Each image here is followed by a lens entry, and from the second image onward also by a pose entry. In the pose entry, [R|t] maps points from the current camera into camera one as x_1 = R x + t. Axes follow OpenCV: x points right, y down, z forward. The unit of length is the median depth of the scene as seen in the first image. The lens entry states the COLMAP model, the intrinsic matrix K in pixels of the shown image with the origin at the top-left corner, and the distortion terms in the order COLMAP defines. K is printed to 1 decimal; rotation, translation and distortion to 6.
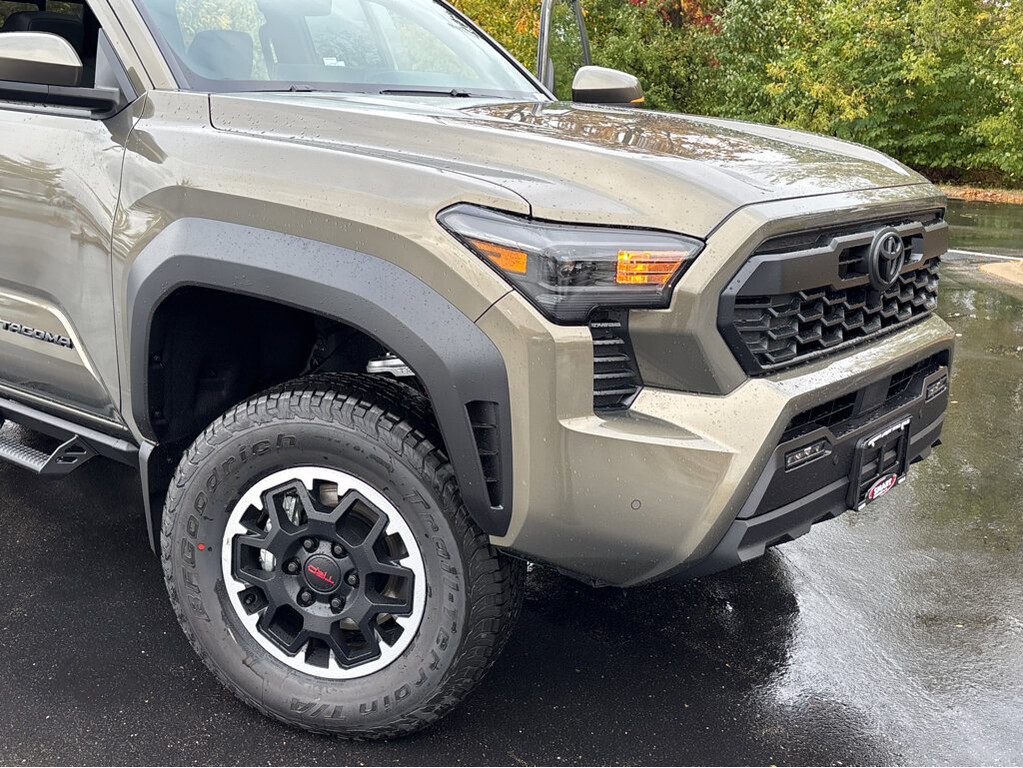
lens RADIAL K [[1154.7, 0, 512.5], [0, 1154.7, 391.1], [0, 0, 1]] dist [0.229313, -0.619646]
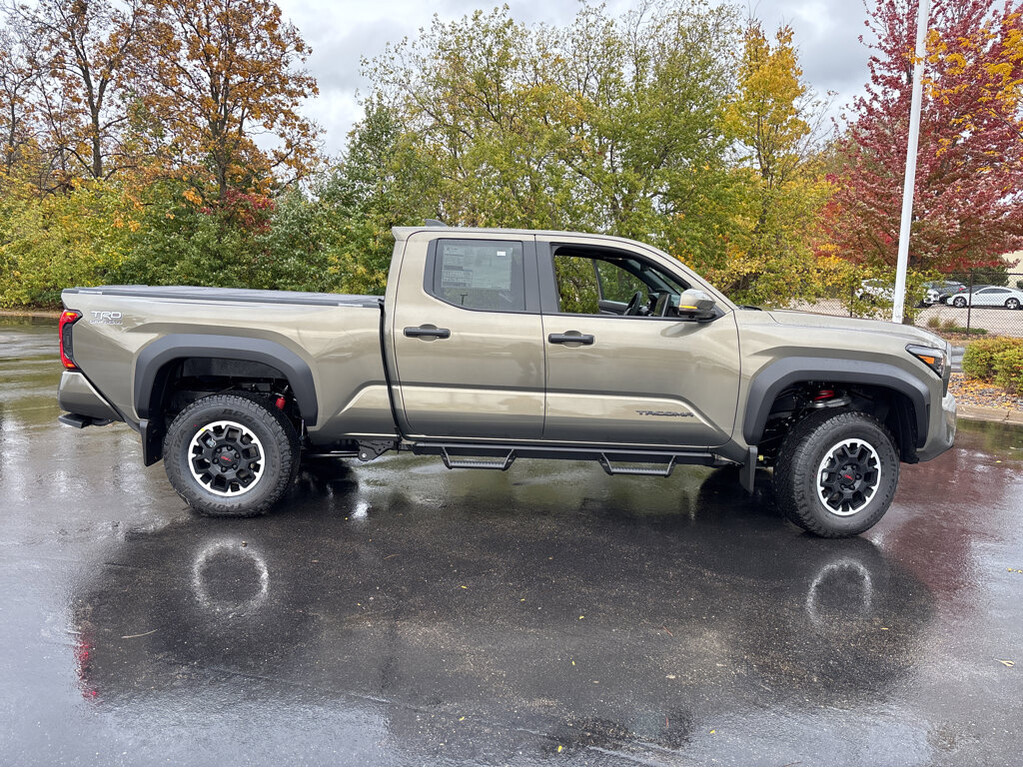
lens RADIAL K [[769.7, 0, 515.7], [0, 769.7, 386.1], [0, 0, 1]] dist [0.065301, -0.064125]
pose [[0.792628, -0.093751, 0.602454, -1.933248], [0.147238, 0.988295, -0.039922, -0.106241], [-0.591660, 0.120348, 0.797154, -0.053449]]
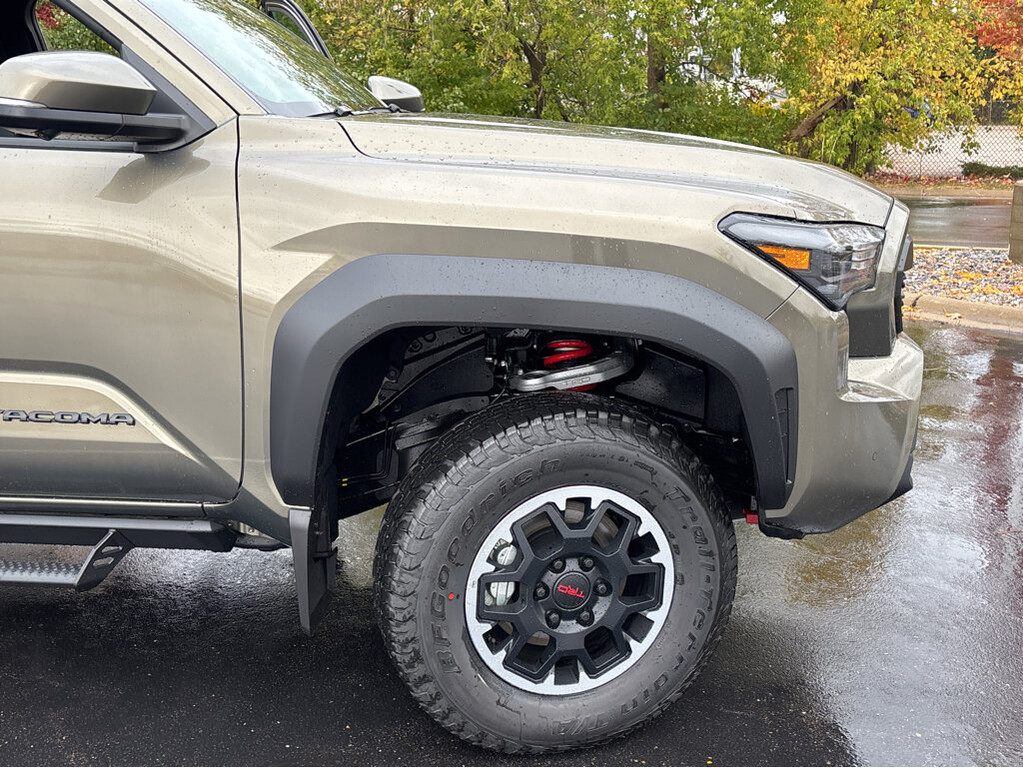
lens RADIAL K [[1154.7, 0, 512.5], [0, 1154.7, 391.1], [0, 0, 1]] dist [0.229313, -0.619646]
pose [[0.820655, -0.157839, 0.549193, -0.736090], [0.154901, 0.986557, 0.052071, -0.075234], [-0.550029, 0.042338, 0.834072, 0.181562]]
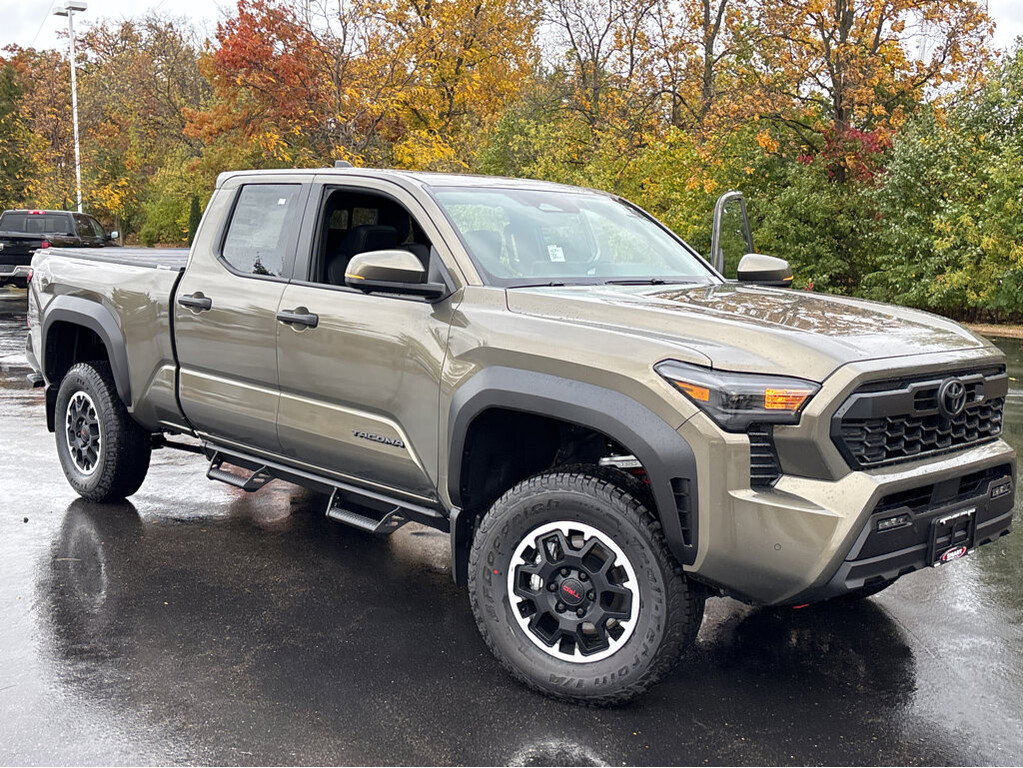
lens RADIAL K [[1154.7, 0, 512.5], [0, 1154.7, 391.1], [0, 0, 1]] dist [0.229313, -0.619646]
pose [[0.990370, 0.015233, -0.137607, -0.032182], [-0.031346, 0.992790, -0.115693, 0.072763], [0.134853, 0.118892, 0.983707, -0.579033]]
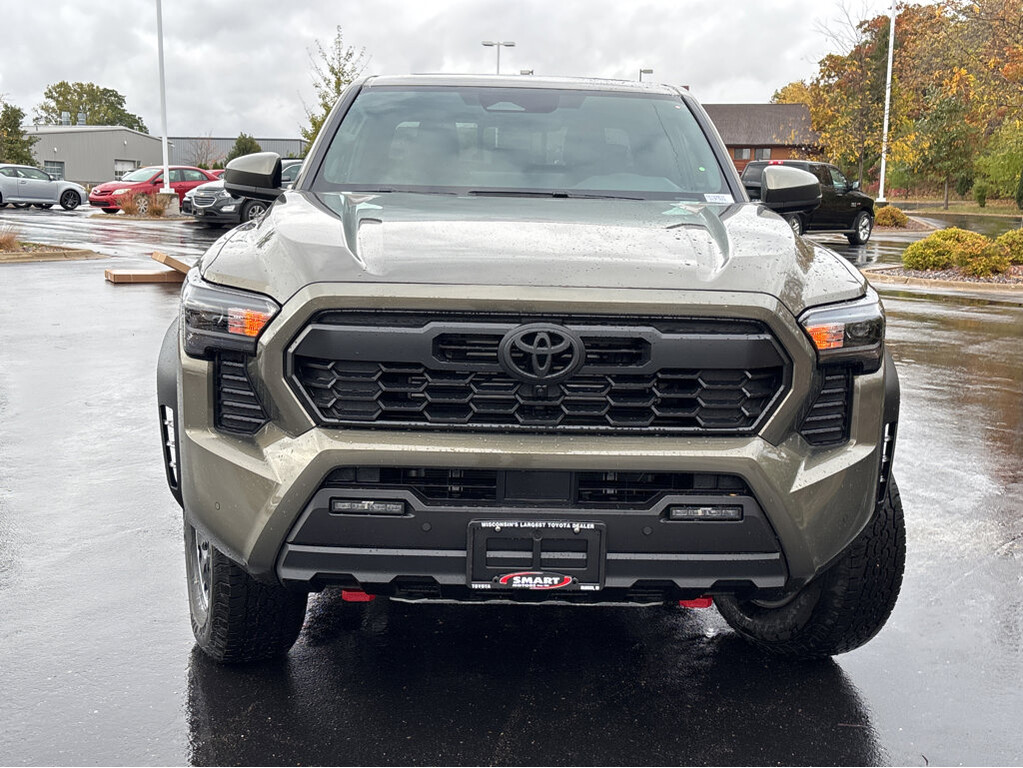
lens RADIAL K [[1154.7, 0, 512.5], [0, 1154.7, 391.1], [0, 0, 1]] dist [0.229313, -0.619646]
pose [[0.641549, 0.132810, -0.755497, 1.111767], [-0.198200, 0.980154, 0.003997, -0.083020], [0.741034, 0.147175, 0.655140, 0.337202]]
